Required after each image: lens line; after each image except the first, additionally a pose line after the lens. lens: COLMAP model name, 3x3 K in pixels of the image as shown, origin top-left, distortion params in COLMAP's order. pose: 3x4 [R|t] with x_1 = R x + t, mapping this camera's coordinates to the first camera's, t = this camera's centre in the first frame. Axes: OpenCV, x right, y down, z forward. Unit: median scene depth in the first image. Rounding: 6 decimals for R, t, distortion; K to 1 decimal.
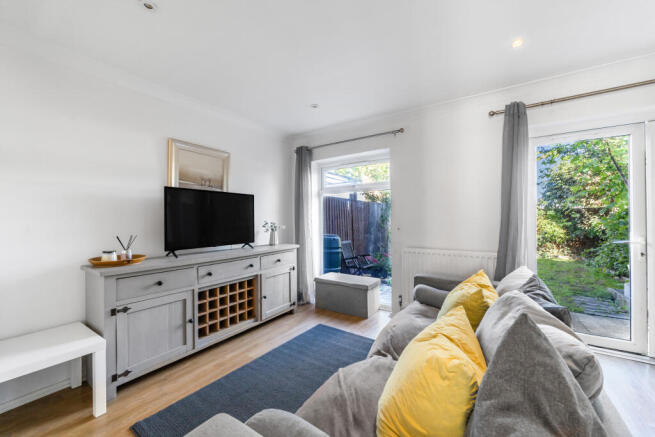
lens RADIAL K [[261.4, 0, 326.1], [0, 261.4, 219.7], [0, 0, 1]] dist [0.002345, 0.000318]
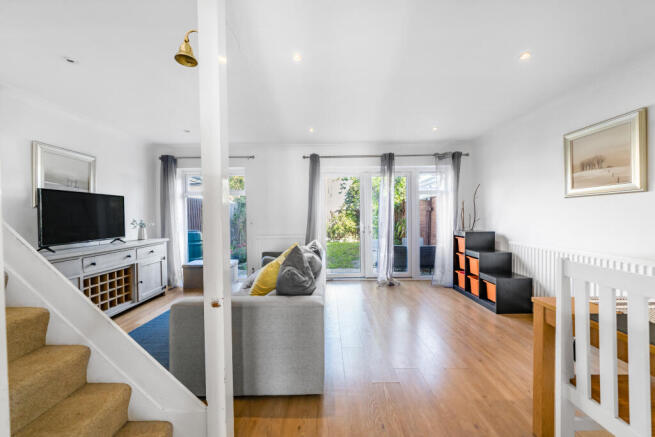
lens RADIAL K [[261.4, 0, 327.5], [0, 261.4, 218.7], [0, 0, 1]] dist [0.002345, 0.000318]
pose [[0.837197, -0.008593, 0.546834, -0.167403], [0.005669, 0.999959, 0.007034, 0.000380], [-0.546872, -0.002788, 0.837212, -0.465283]]
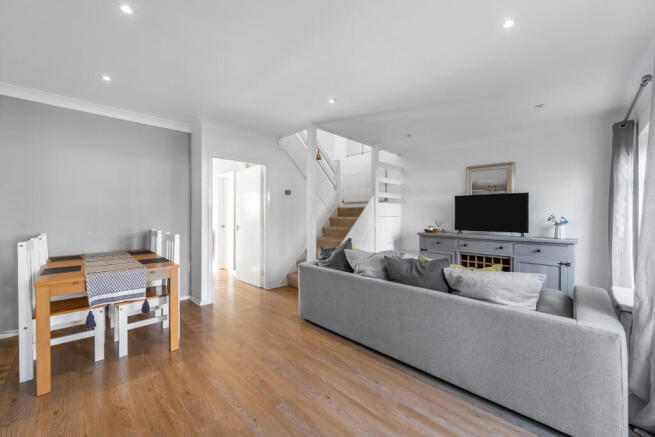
lens RADIAL K [[261.4, 0, 325.4], [0, 261.4, 215.9], [0, 0, 1]] dist [0.002345, 0.000318]
pose [[-0.222920, 0.011652, -0.974767, 1.168697], [0.000040, 0.999929, 0.011944, -0.005095], [0.974837, 0.002624, -0.222905, 0.397802]]
